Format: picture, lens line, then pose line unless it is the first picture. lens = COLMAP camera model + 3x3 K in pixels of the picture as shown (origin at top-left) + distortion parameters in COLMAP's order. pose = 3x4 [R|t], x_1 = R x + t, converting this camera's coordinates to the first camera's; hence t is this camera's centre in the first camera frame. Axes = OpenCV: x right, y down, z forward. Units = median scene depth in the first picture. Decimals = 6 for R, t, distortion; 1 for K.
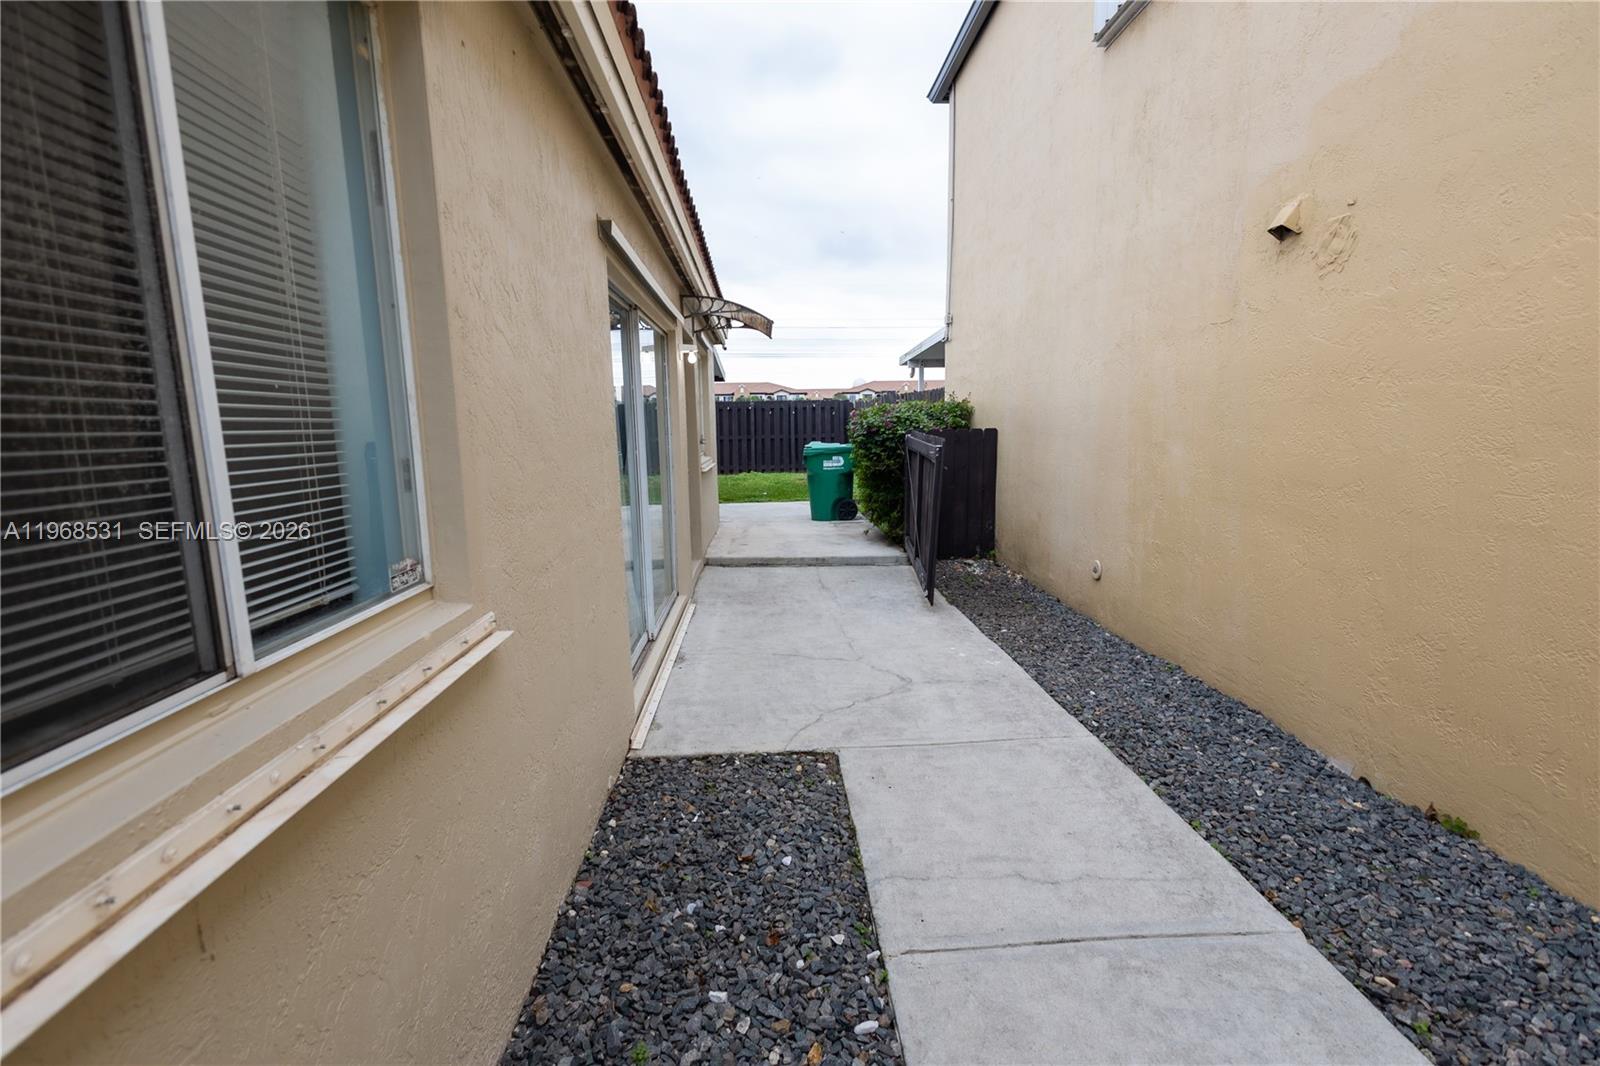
lens RADIAL K [[730.2, 0, 799.8], [0, 730.2, 535.7], [0, 0, 1]] dist [0.004736, -0.000094]
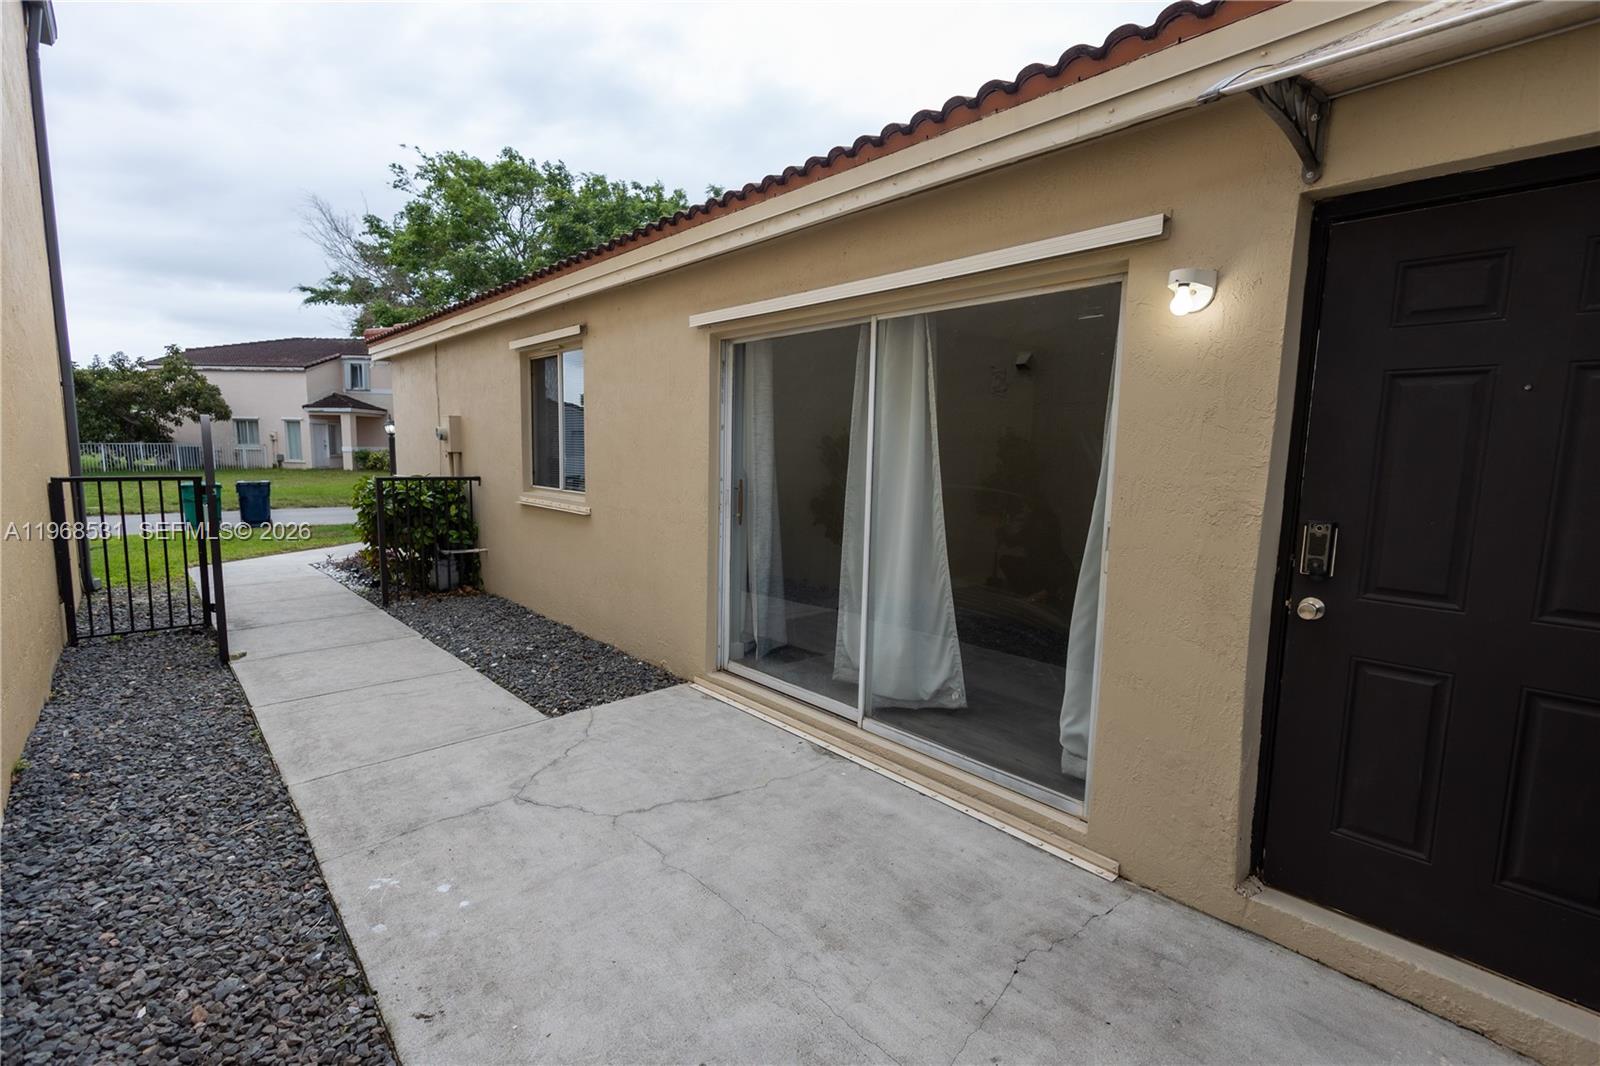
lens RADIAL K [[730.2, 0, 799.8], [0, 730.2, 543.4], [0, 0, 1]] dist [0.004736, -0.000094]
pose [[-0.777244, 0.081670, -0.623876, 0.409403], [-0.102306, 0.961941, 0.253382, -0.303358], [0.620826, 0.260766, -0.739308, 1.832863]]
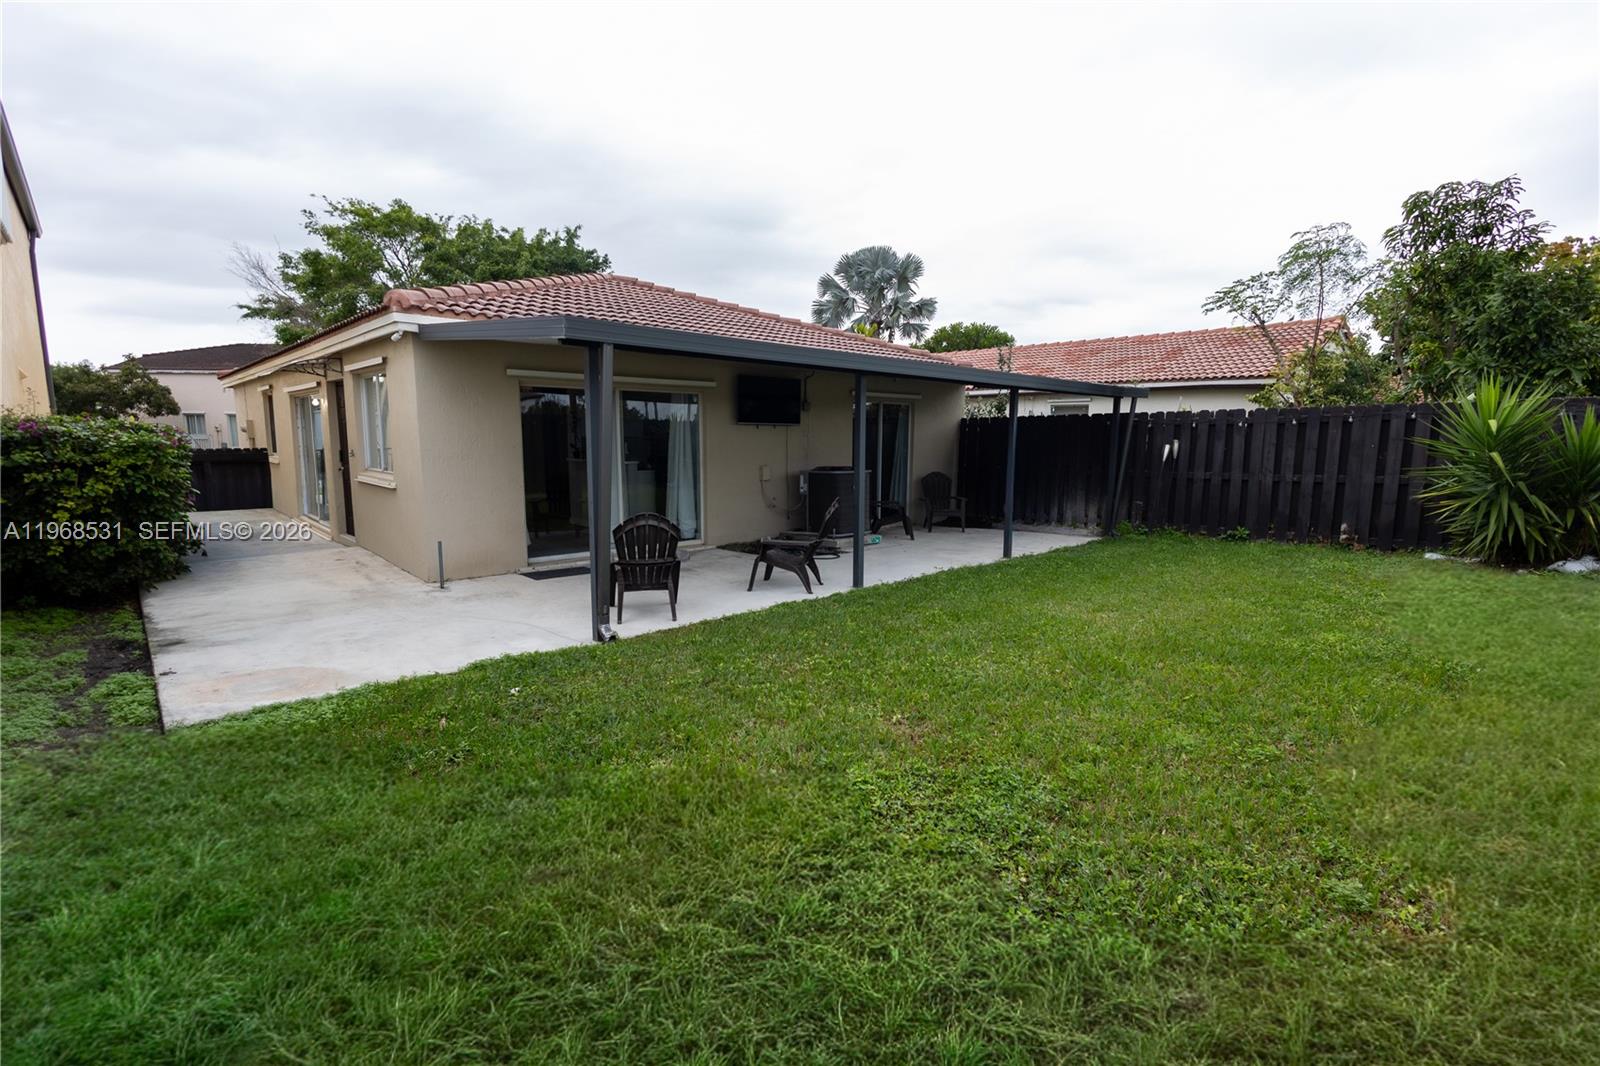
lens RADIAL K [[730.2, 0, 797.8], [0, 730.2, 521.5], [0, 0, 1]] dist [0.004736, -0.000094]
pose [[-0.775157, 0.073205, -0.627514, 0.238787], [-0.104614, 0.964679, 0.241765, -0.486306], [0.623048, 0.253053, -0.740119, 2.804294]]
